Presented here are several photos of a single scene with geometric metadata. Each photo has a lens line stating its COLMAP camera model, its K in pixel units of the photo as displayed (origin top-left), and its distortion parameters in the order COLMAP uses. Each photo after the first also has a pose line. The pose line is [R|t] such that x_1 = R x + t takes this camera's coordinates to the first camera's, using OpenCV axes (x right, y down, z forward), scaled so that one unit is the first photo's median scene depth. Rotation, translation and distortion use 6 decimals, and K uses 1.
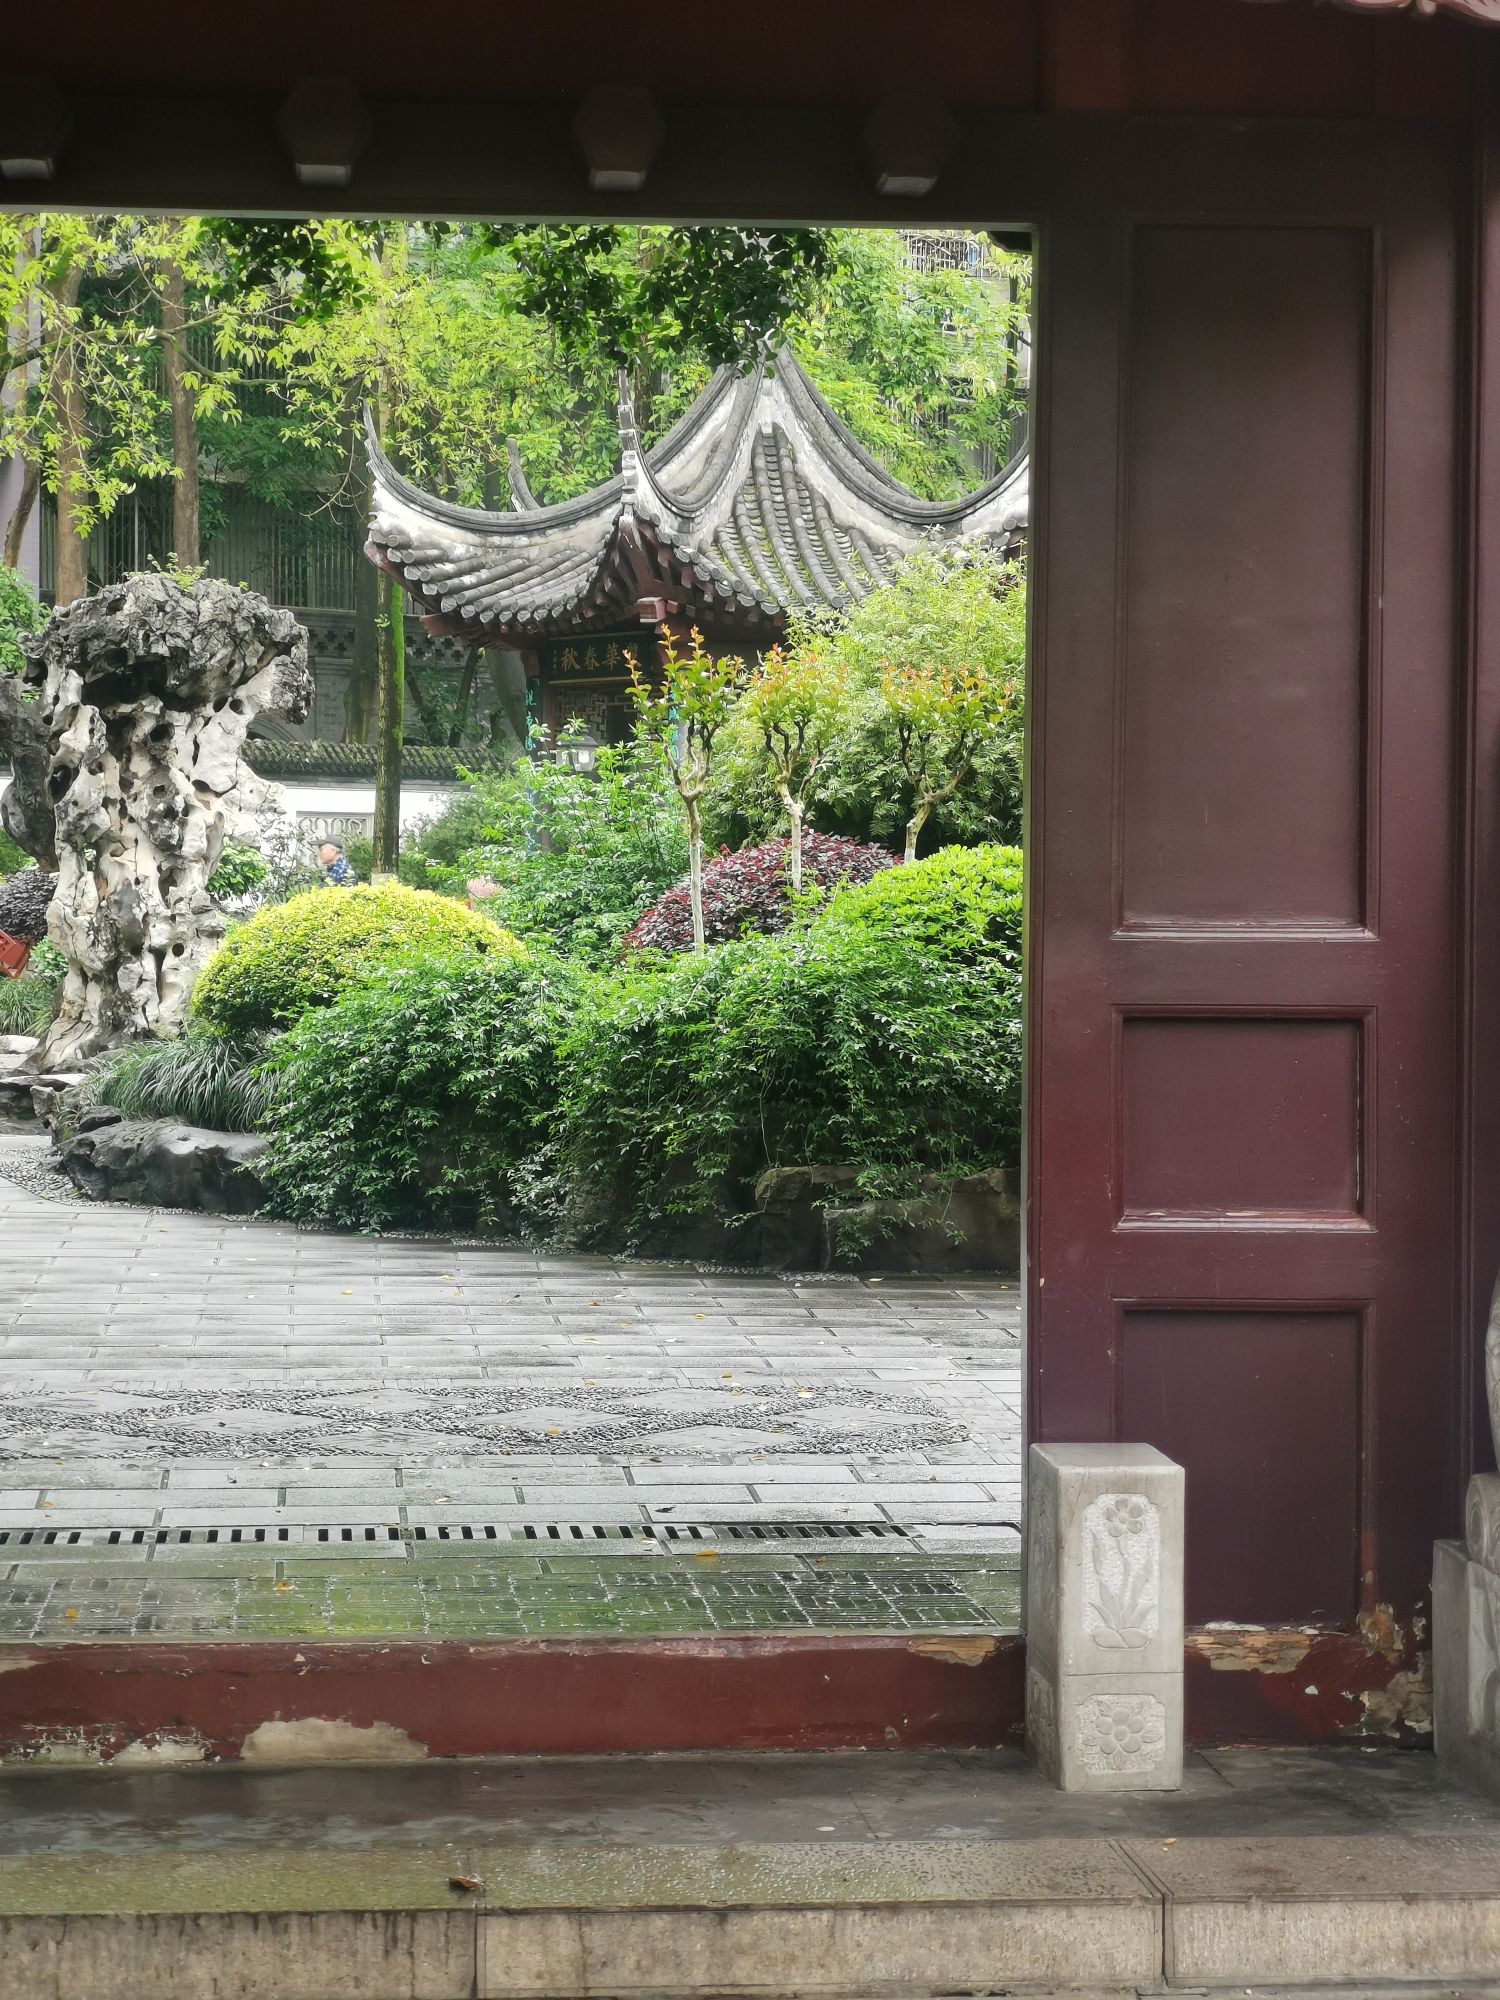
lens RADIAL K [[4551.1, 0, 750.0], [0, 4551.1, 1000.0], [0, 0, 1]] dist [0.625985, -6.903138]
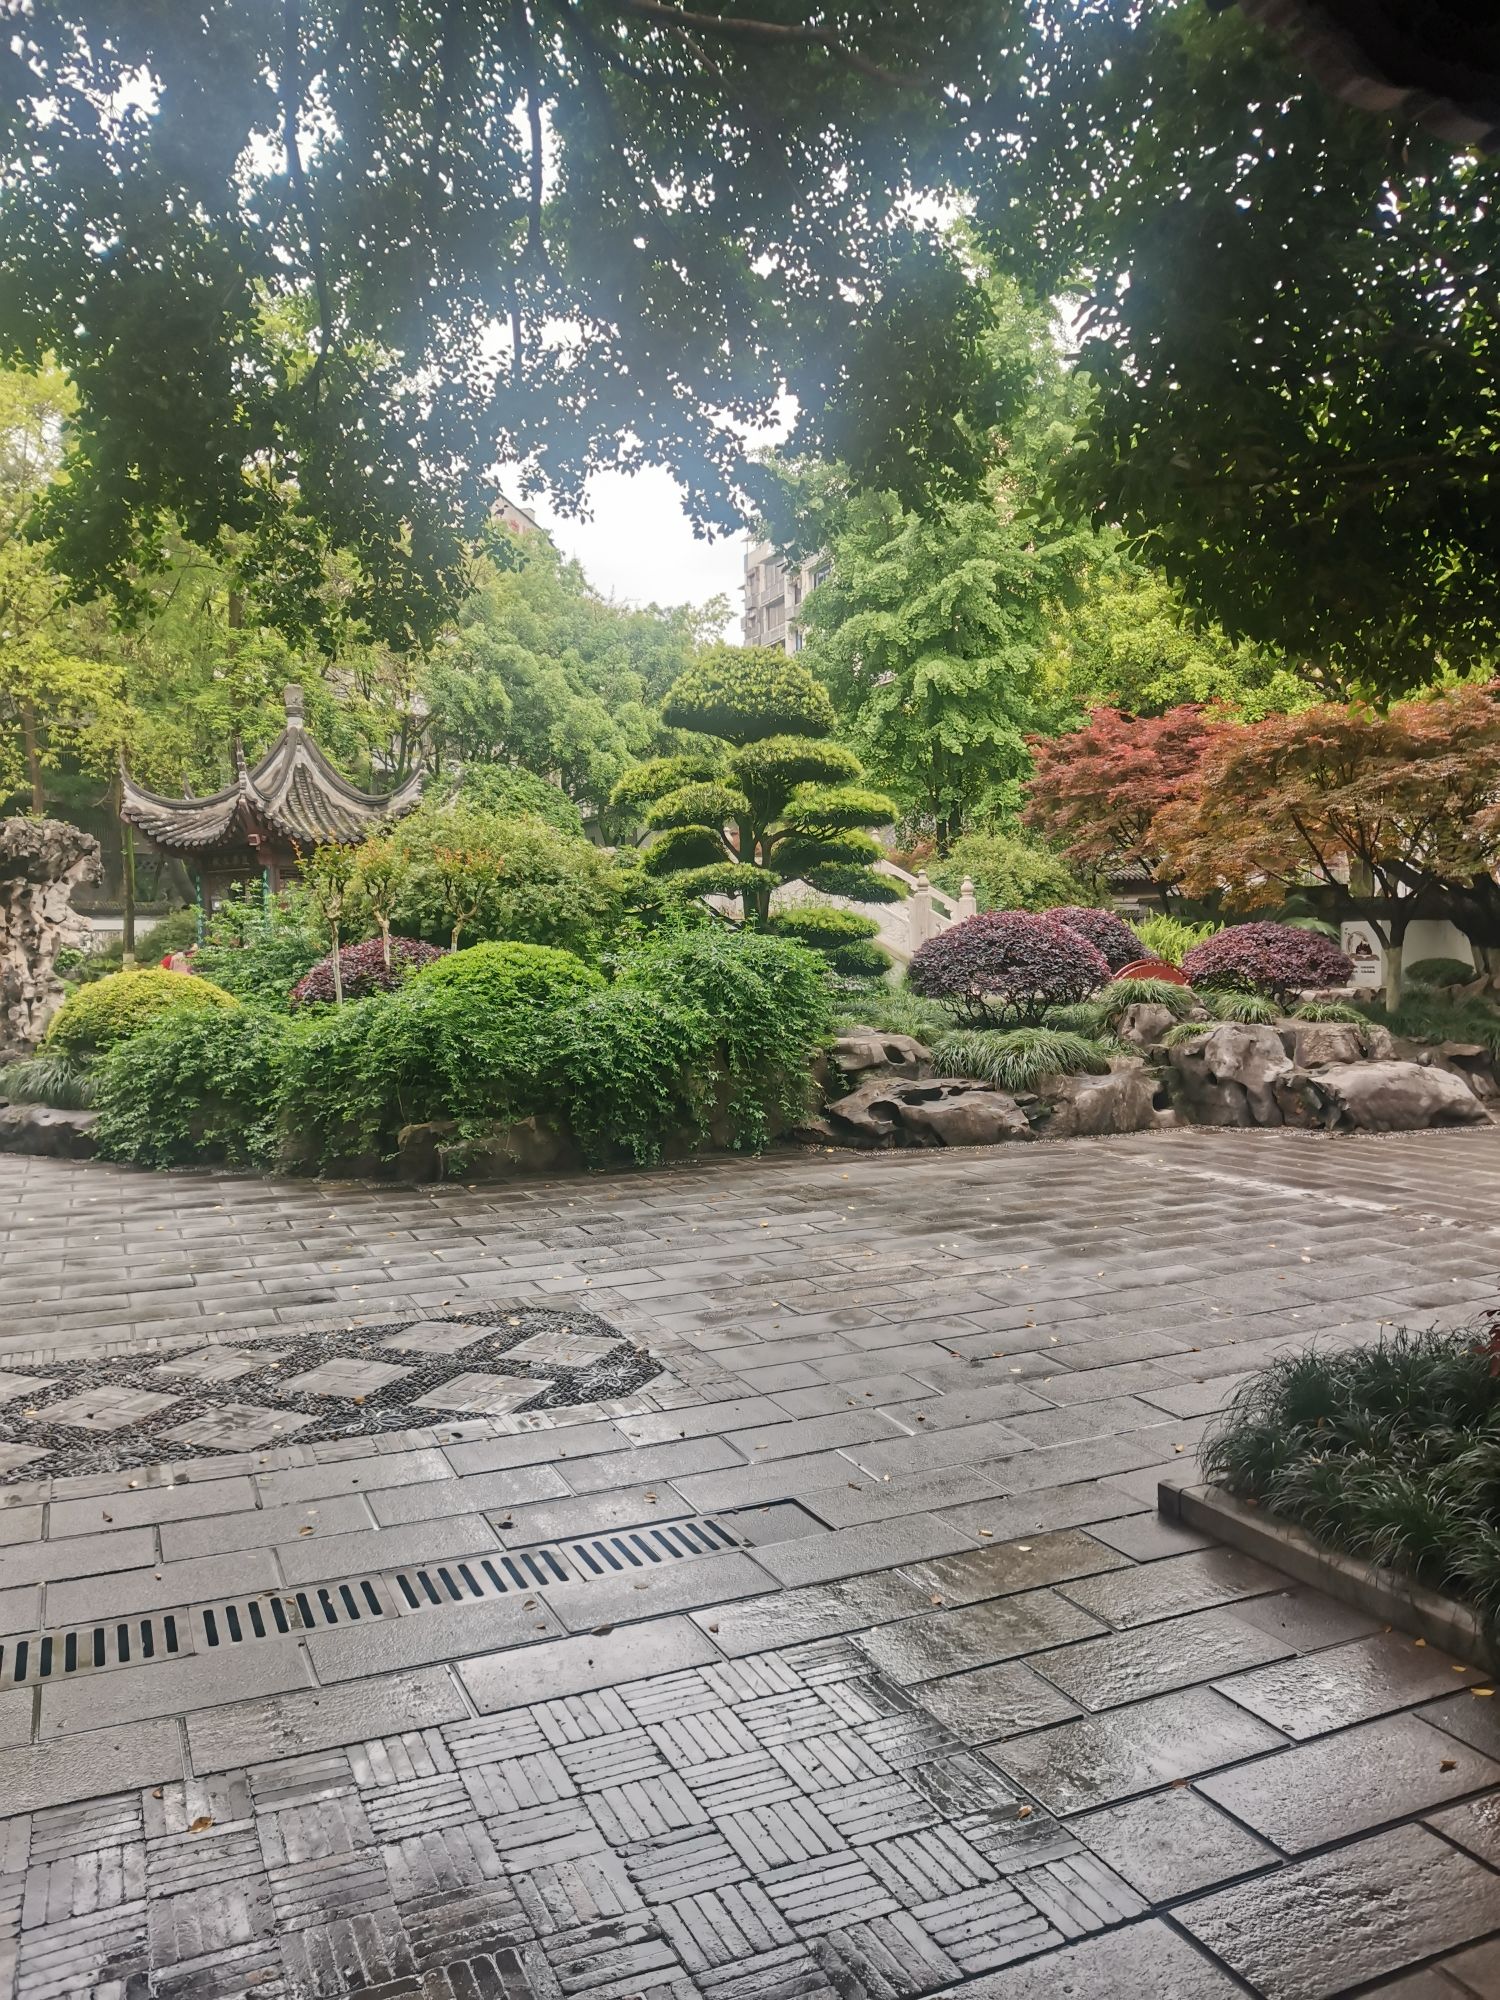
lens RADIAL K [[1488.2, 0, 753.2], [0, 1488.2, 1006.7], [0, 0, 1]] dist [0.042809, -0.168028]
pose [[0.948264, -0.039601, 0.315003, -0.028817], [0.034137, 0.999156, 0.022846, -0.010888], [-0.315642, -0.010911, 0.948816, 0.241470]]
